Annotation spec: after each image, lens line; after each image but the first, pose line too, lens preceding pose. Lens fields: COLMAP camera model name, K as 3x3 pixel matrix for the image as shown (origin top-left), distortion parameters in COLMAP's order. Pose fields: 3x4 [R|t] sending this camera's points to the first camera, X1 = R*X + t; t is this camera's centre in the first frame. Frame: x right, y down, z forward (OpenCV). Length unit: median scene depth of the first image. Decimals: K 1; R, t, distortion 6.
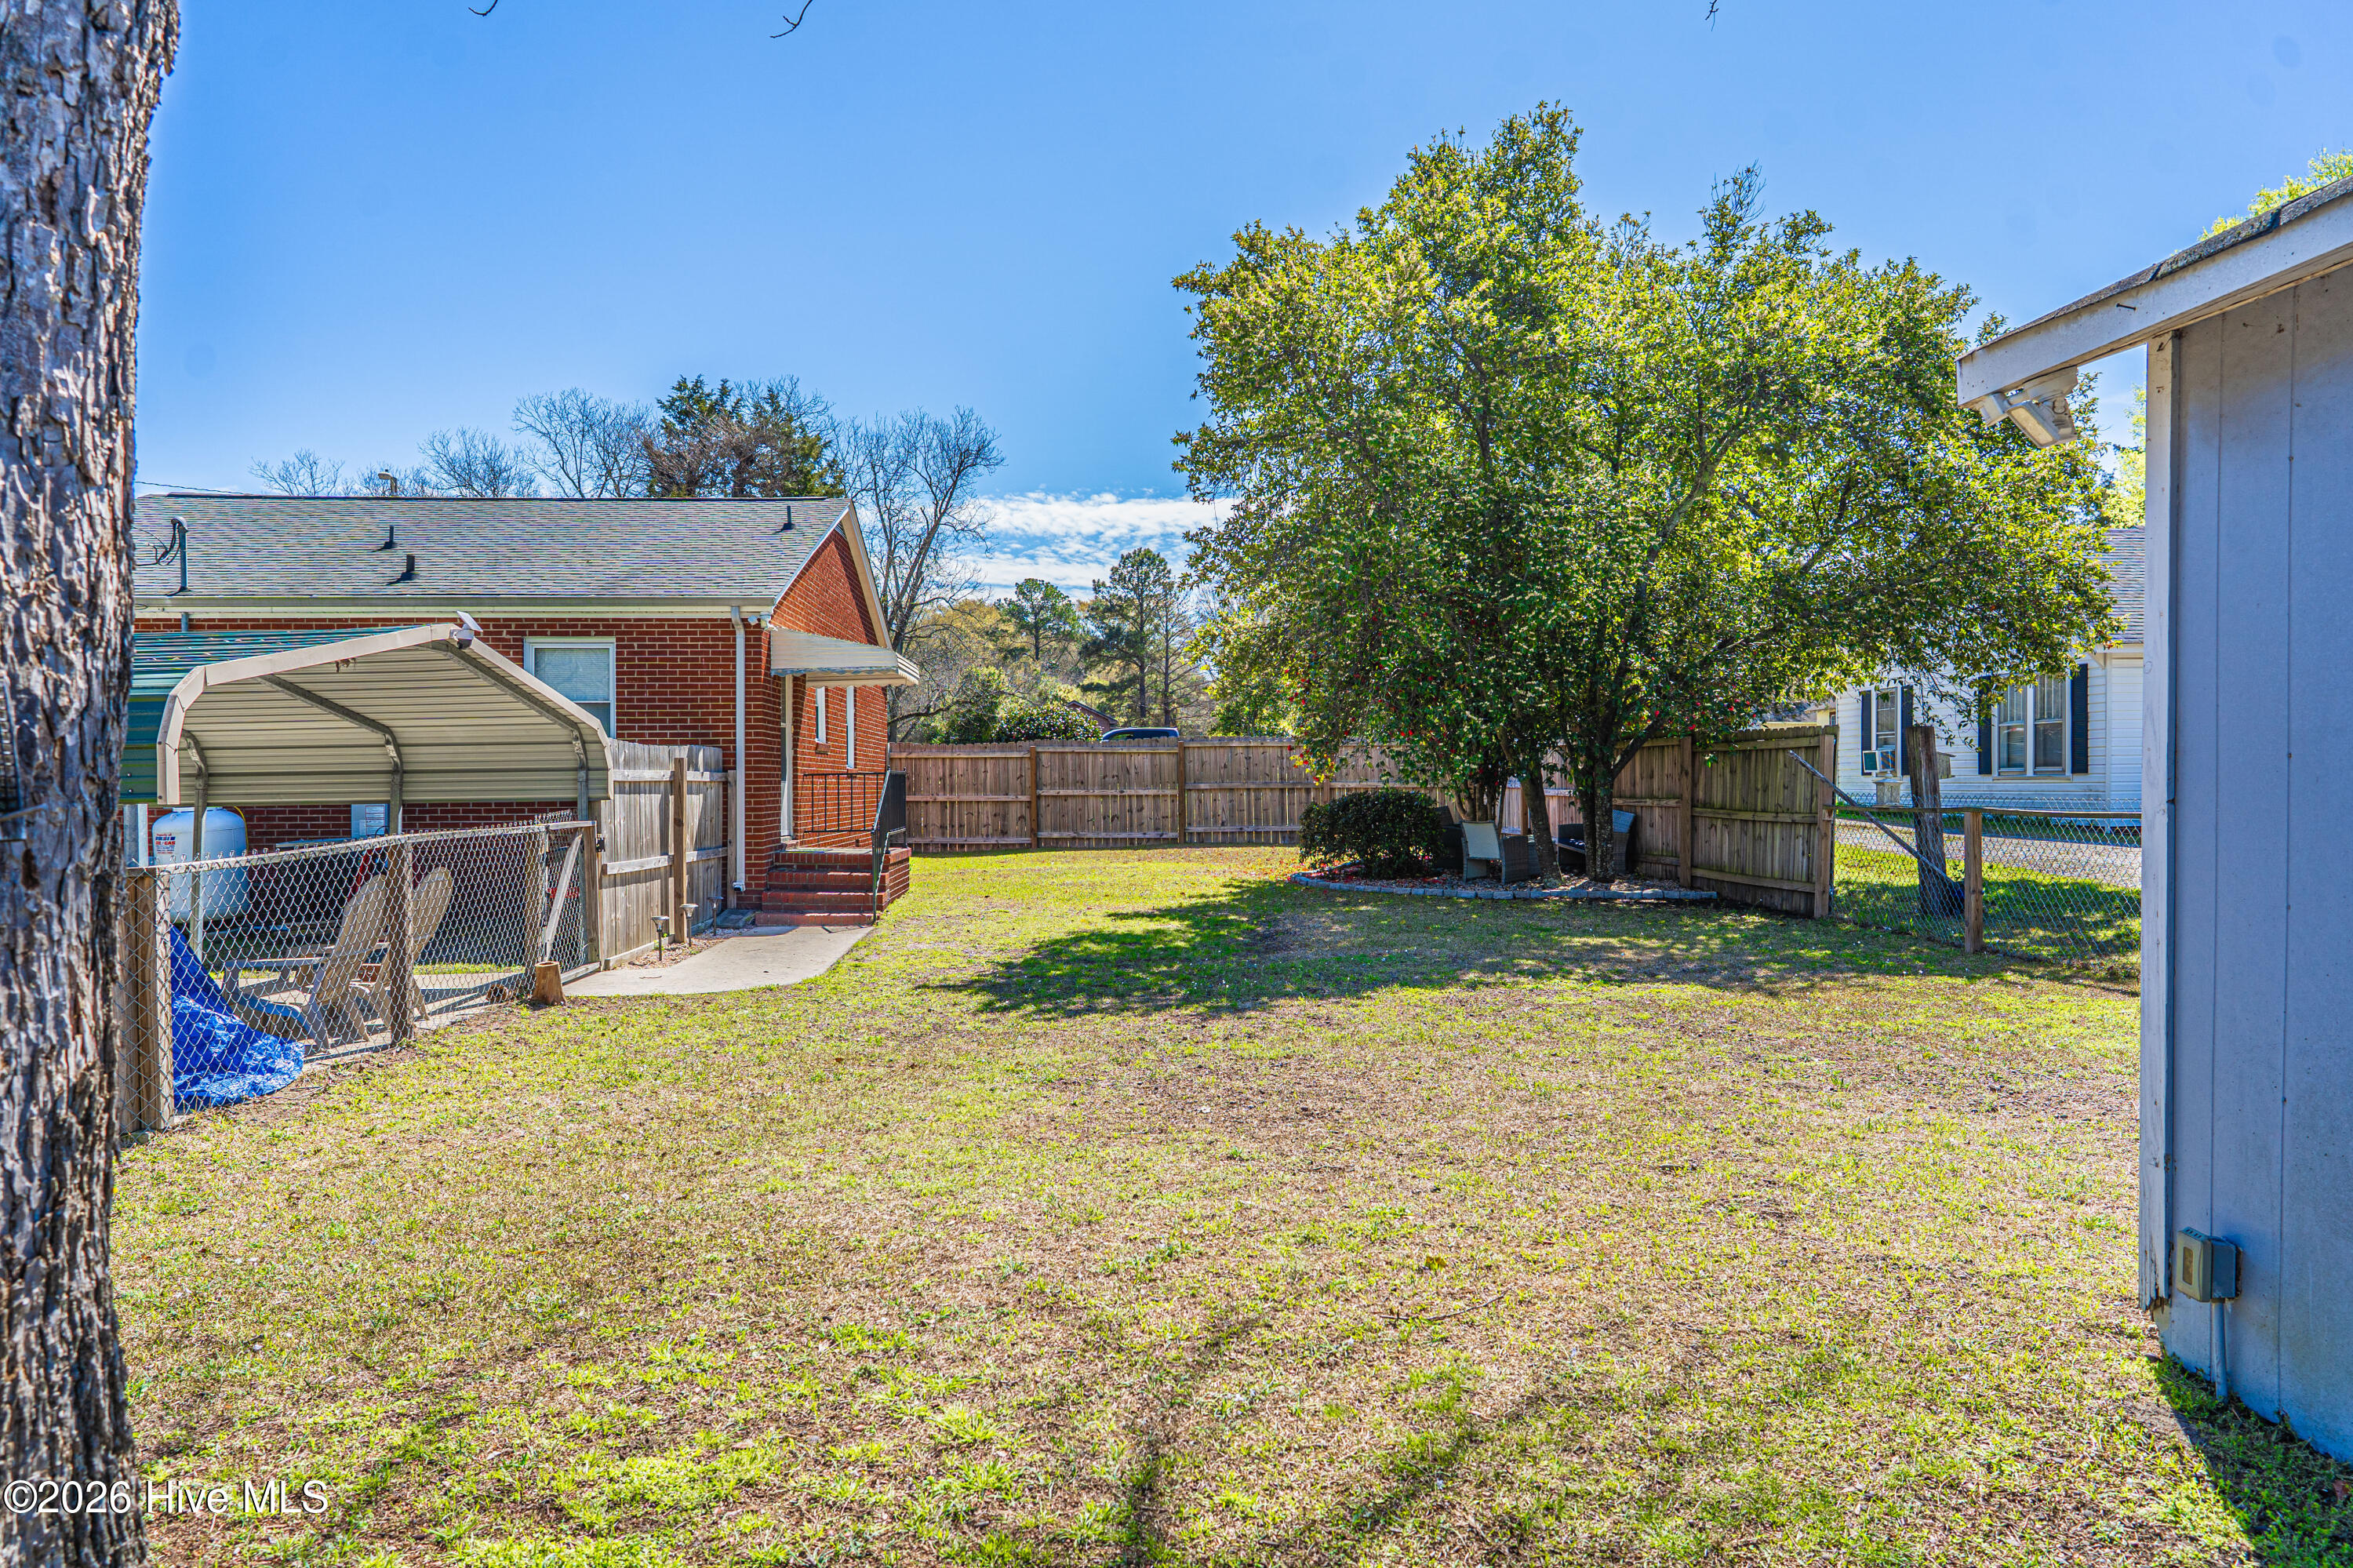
lens RADIAL K [[1633.7, 0, 1251.0], [0, 1633.7, 789.2], [0, 0, 1]] dist [-0.002646, 0.002475]
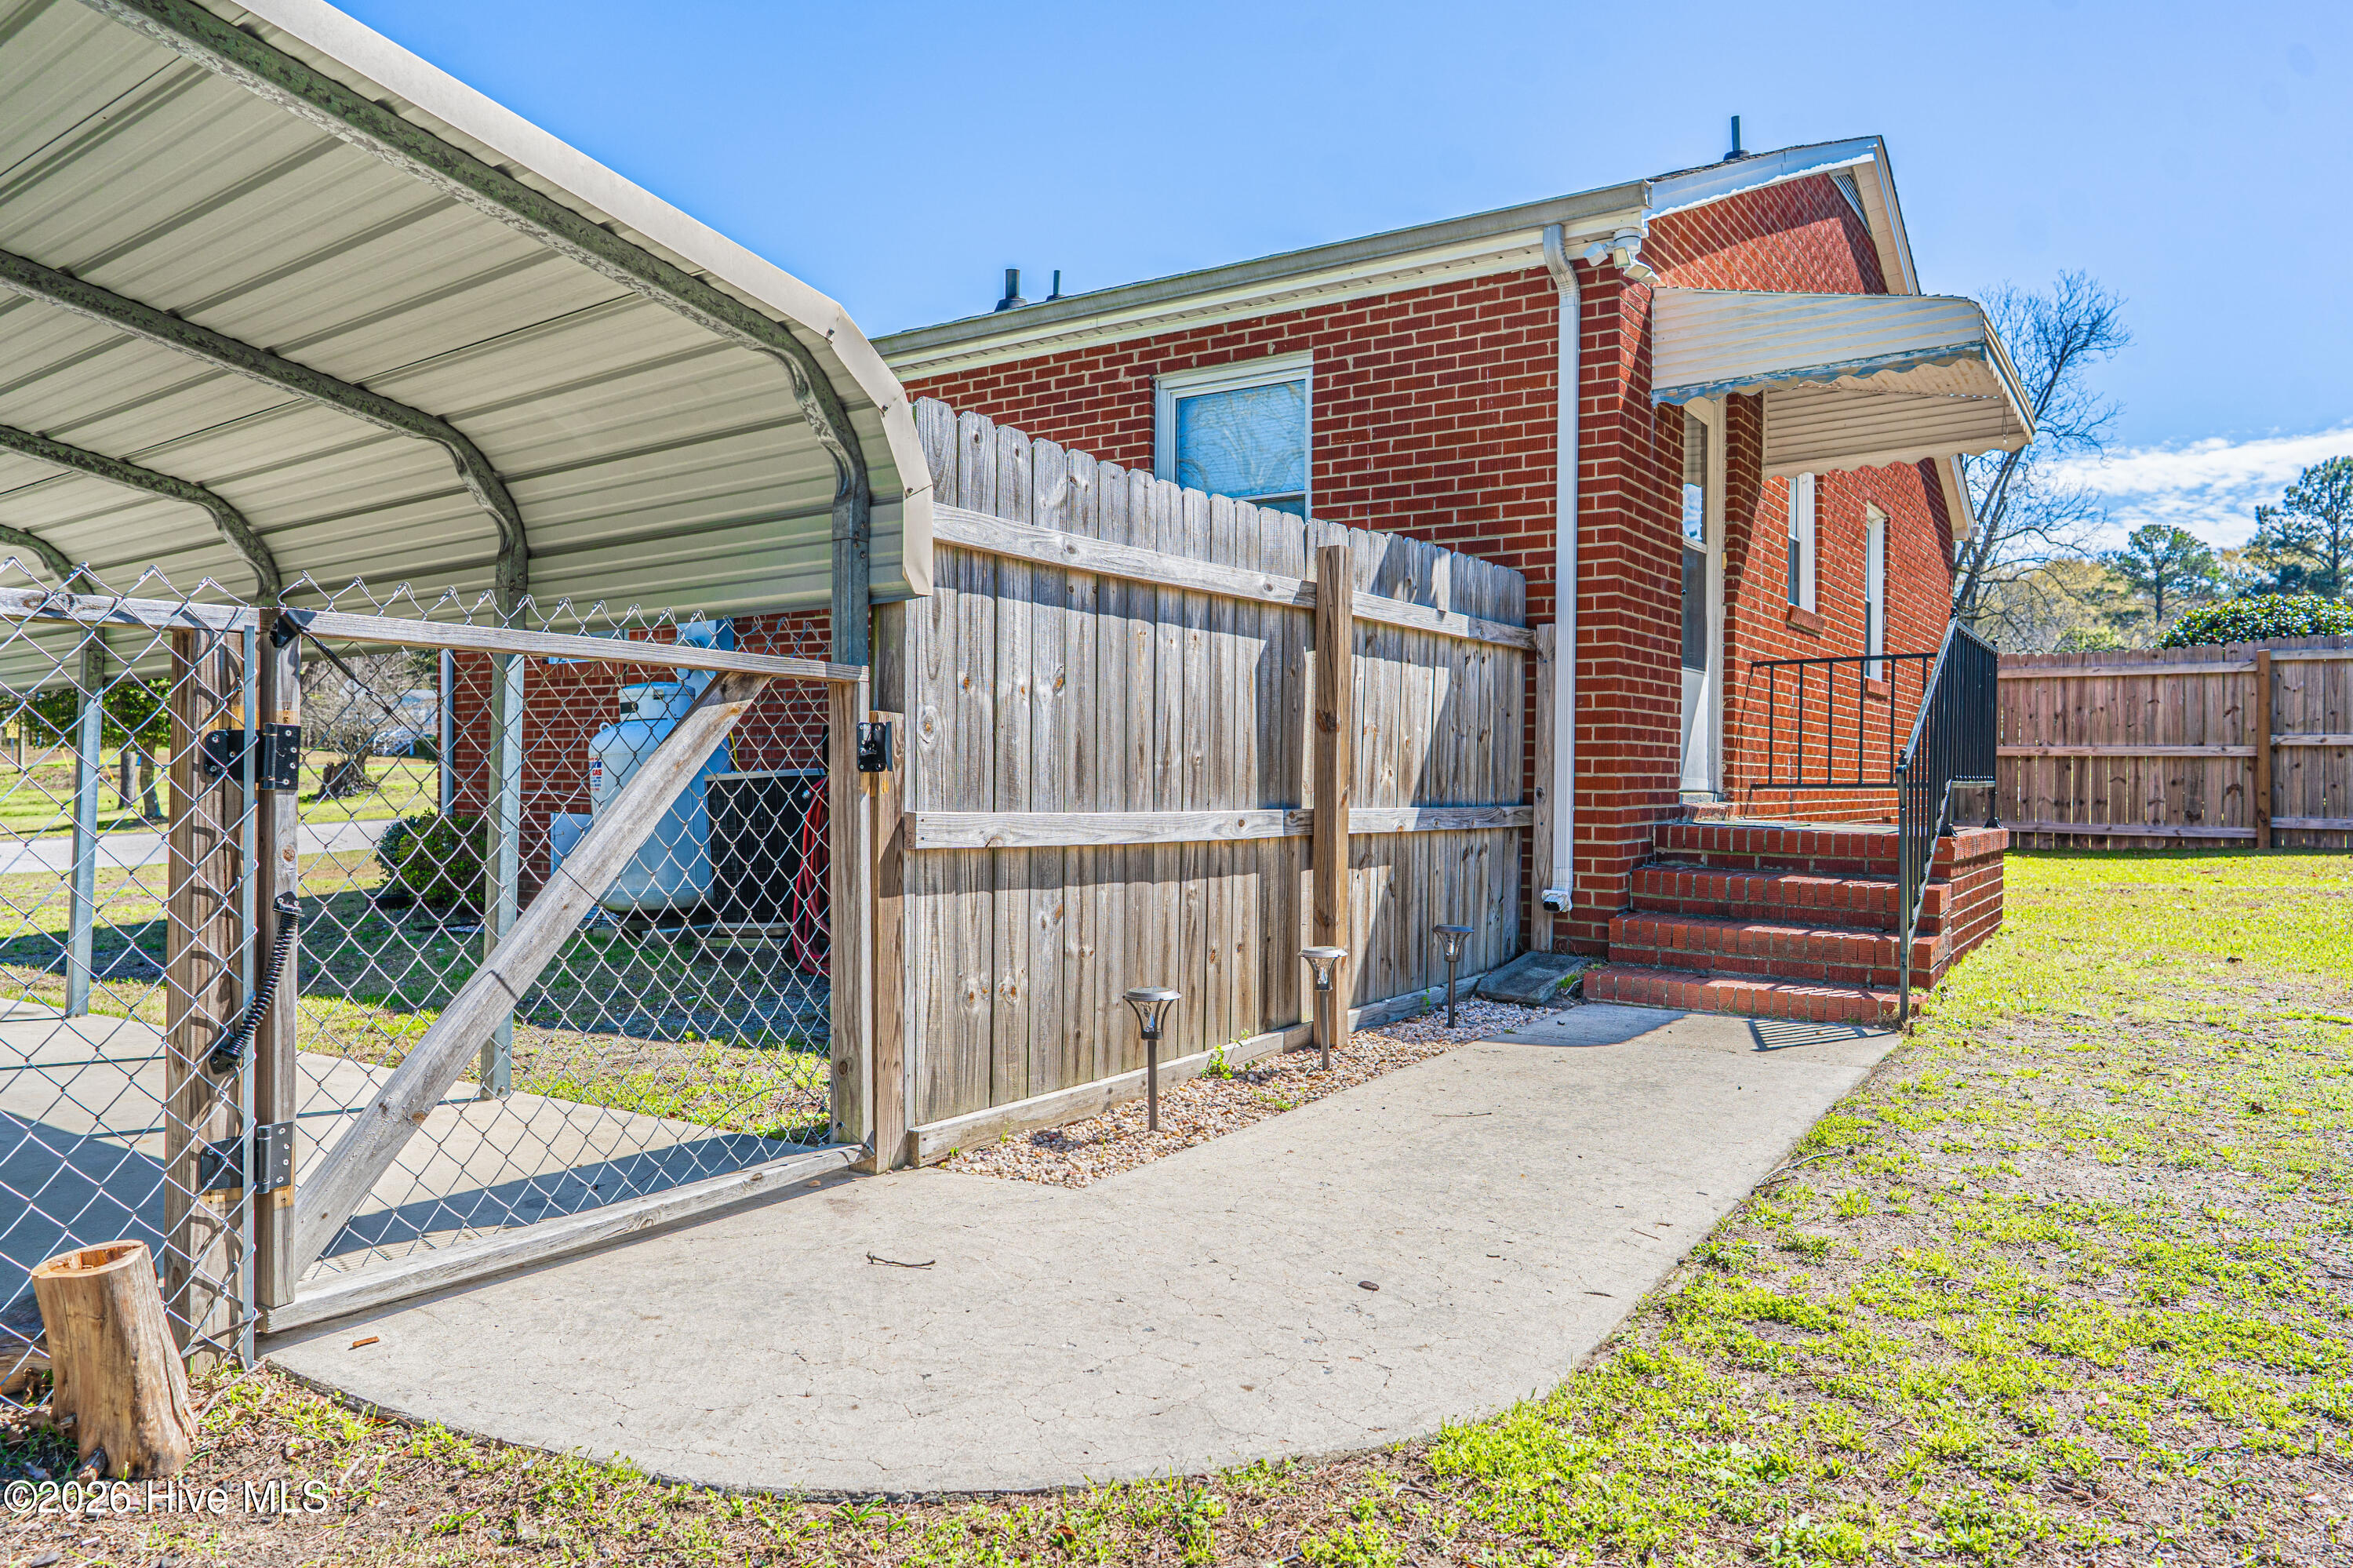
lens RADIAL K [[1574.0, 0, 1145.3], [0, 1574.0, 785.9], [0, 0, 1]] dist [-0.002255, 0.014482]
pose [[0.769366, 0.011457, -0.638705, -0.117735], [-0.011976, 0.999922, 0.003510, 0.025895], [0.638696, 0.004948, 0.769443, 0.534028]]
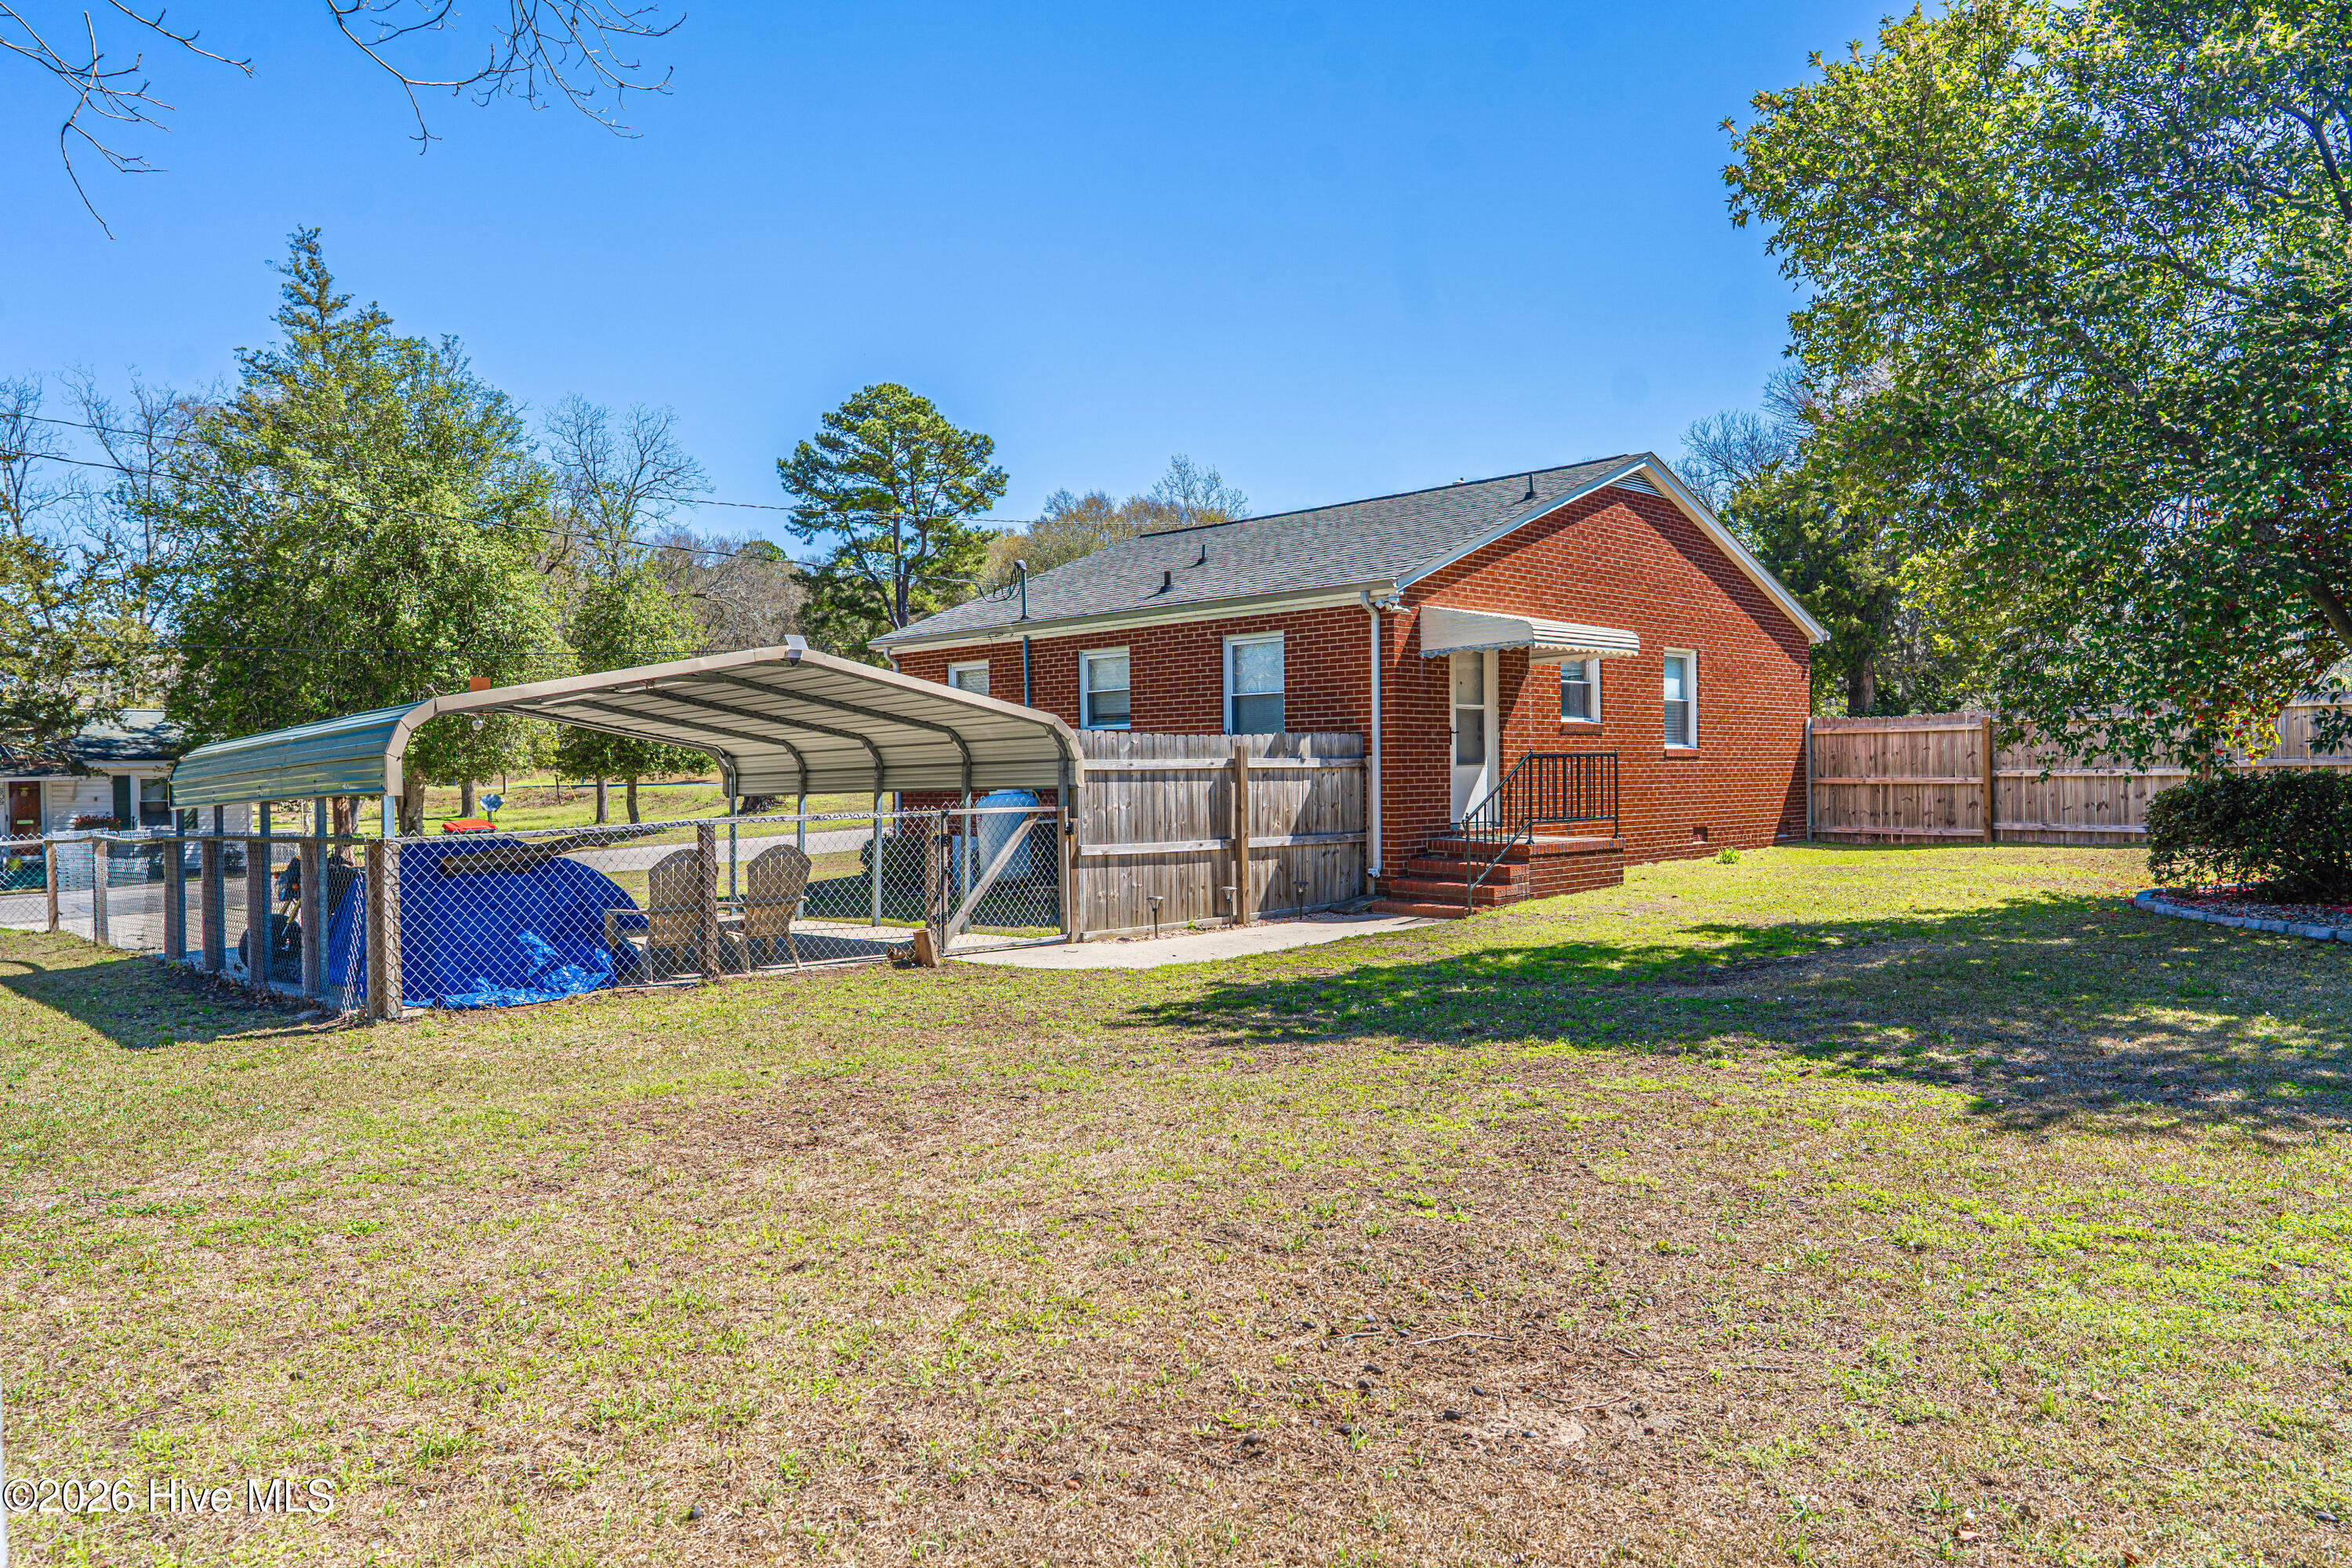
lens RADIAL K [[1676.5, 0, 1176.0], [0, 1676.5, 784.0], [0, 0, 1]] dist [-0.006024, 0.002202]
pose [[0.636353, 0.002929, -0.771393, 0.342287], [0.006604, 0.999935, 0.009245, -0.004083], [0.771370, -0.010977, 0.636292, 0.220472]]
